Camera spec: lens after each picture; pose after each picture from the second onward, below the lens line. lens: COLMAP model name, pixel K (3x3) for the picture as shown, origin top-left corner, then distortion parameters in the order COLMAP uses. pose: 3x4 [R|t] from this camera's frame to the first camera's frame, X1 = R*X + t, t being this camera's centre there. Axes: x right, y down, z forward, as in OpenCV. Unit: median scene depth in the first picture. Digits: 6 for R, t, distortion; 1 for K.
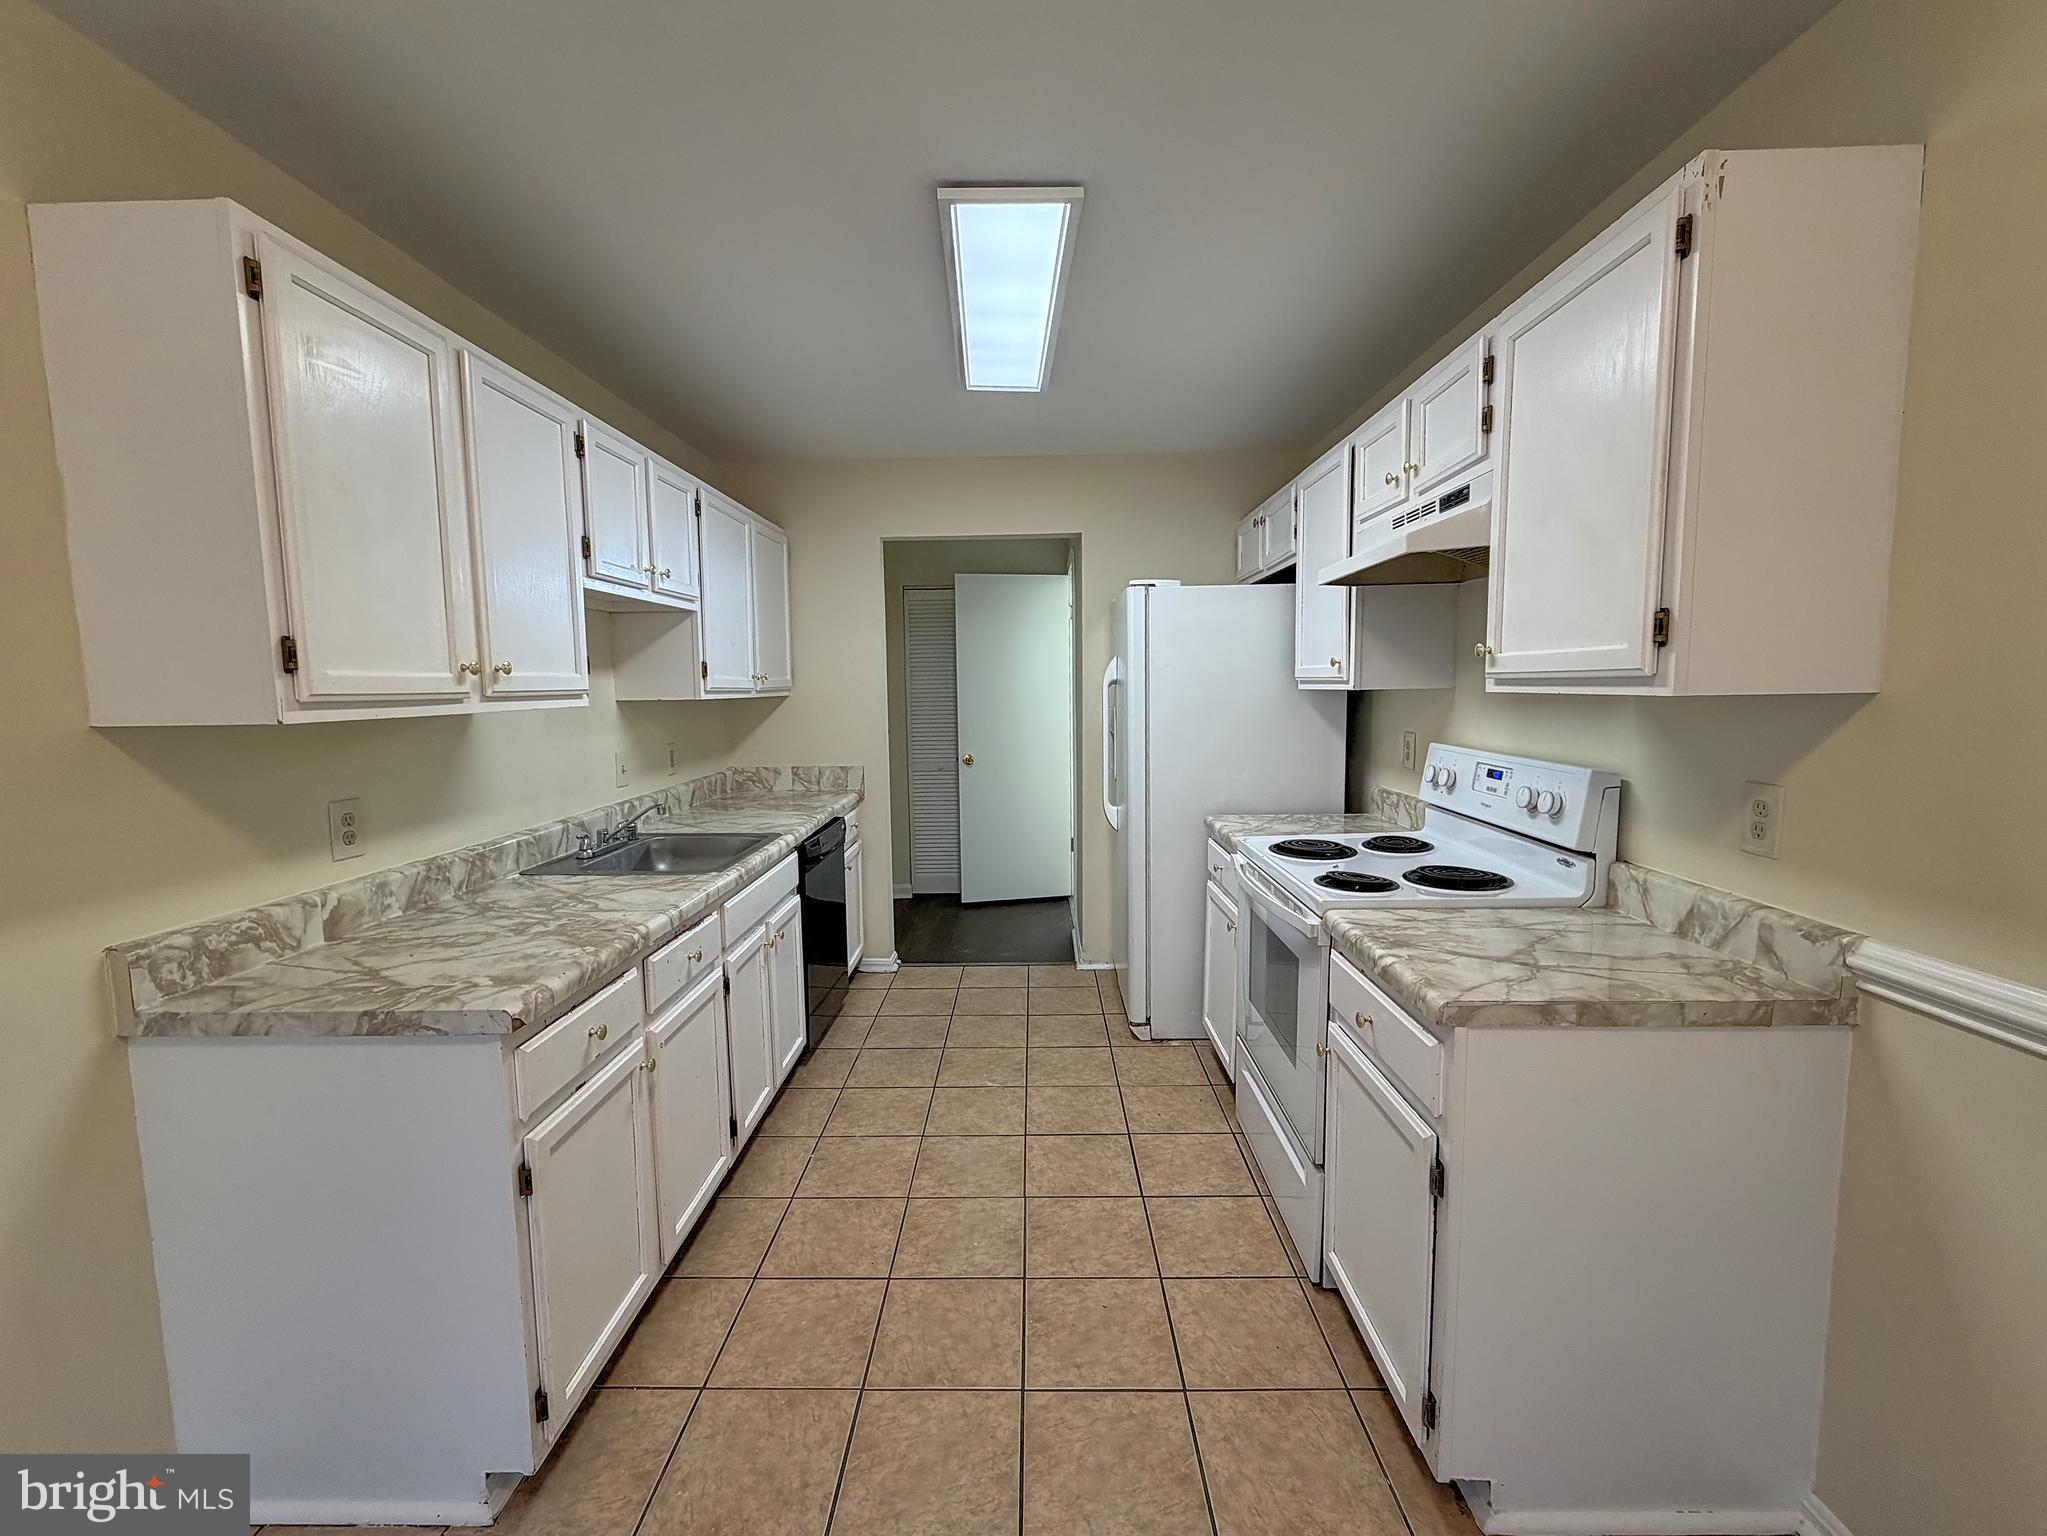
lens RADIAL K [[852.0, 0, 1023.5], [0, 852.0, 768.0], [0, 0, 1]] dist [-0.000871, 0.000050]
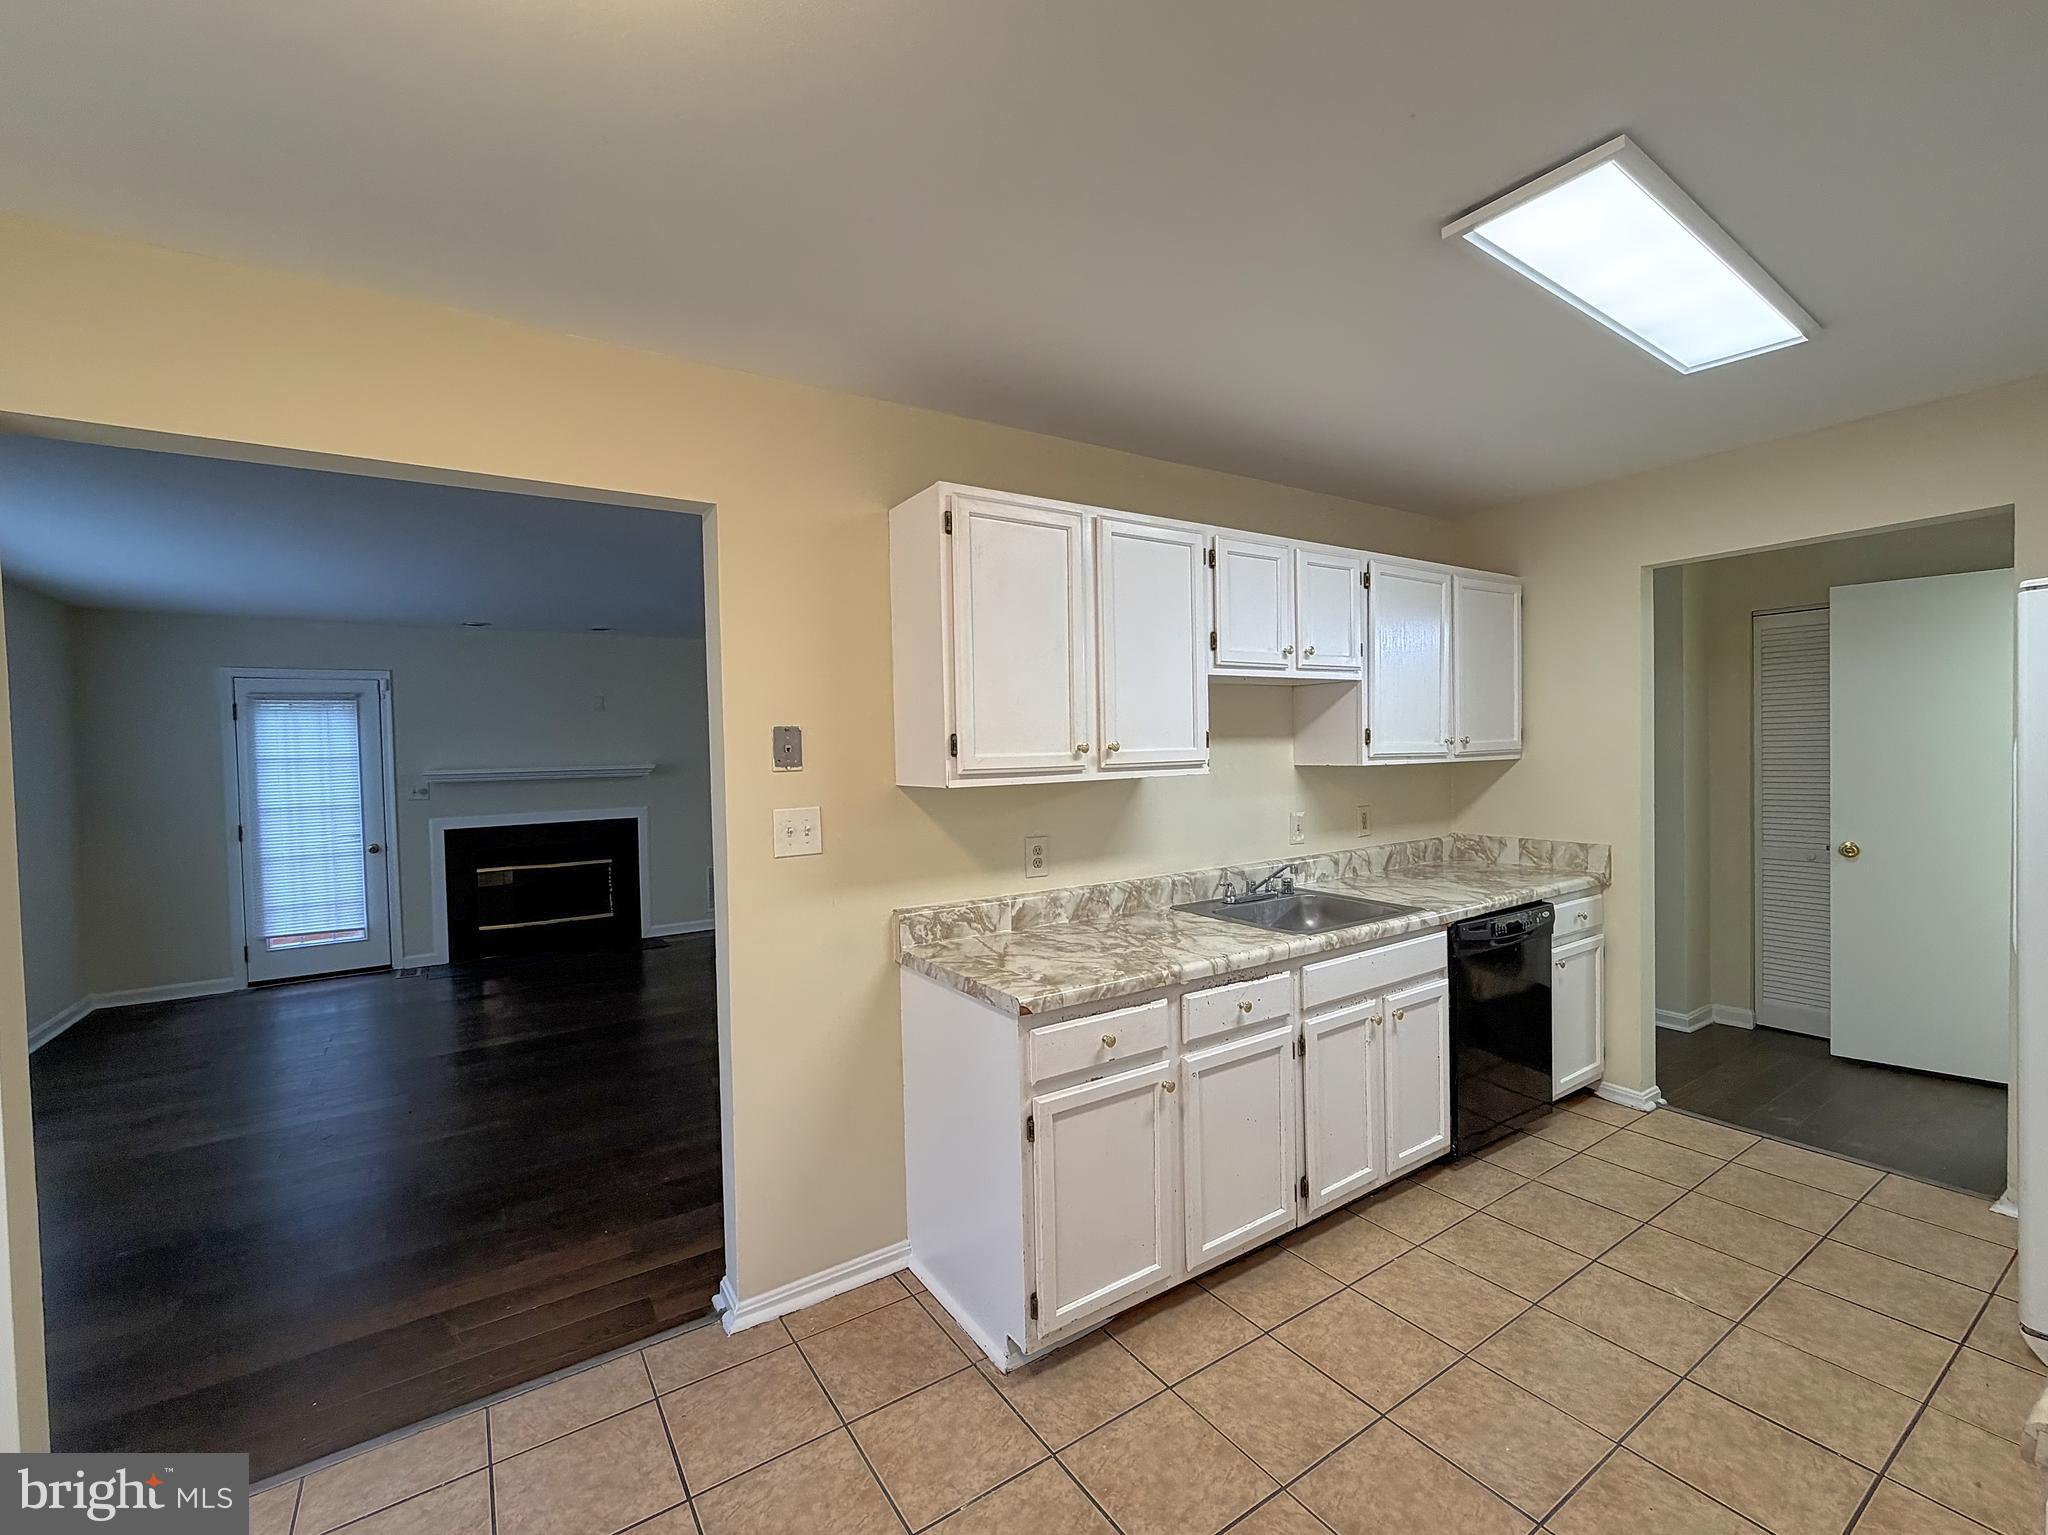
lens RADIAL K [[868.5, 0, 1024.0], [0, 868.5, 767.5], [0, 0, 1]] dist [-0.001778, -0.000214]
pose [[0.563765, 0.019088, -0.825715, 0.396720], [-0.067196, 0.997479, -0.022820, -0.042973], [0.823197, 0.068350, 0.563626, 0.126364]]
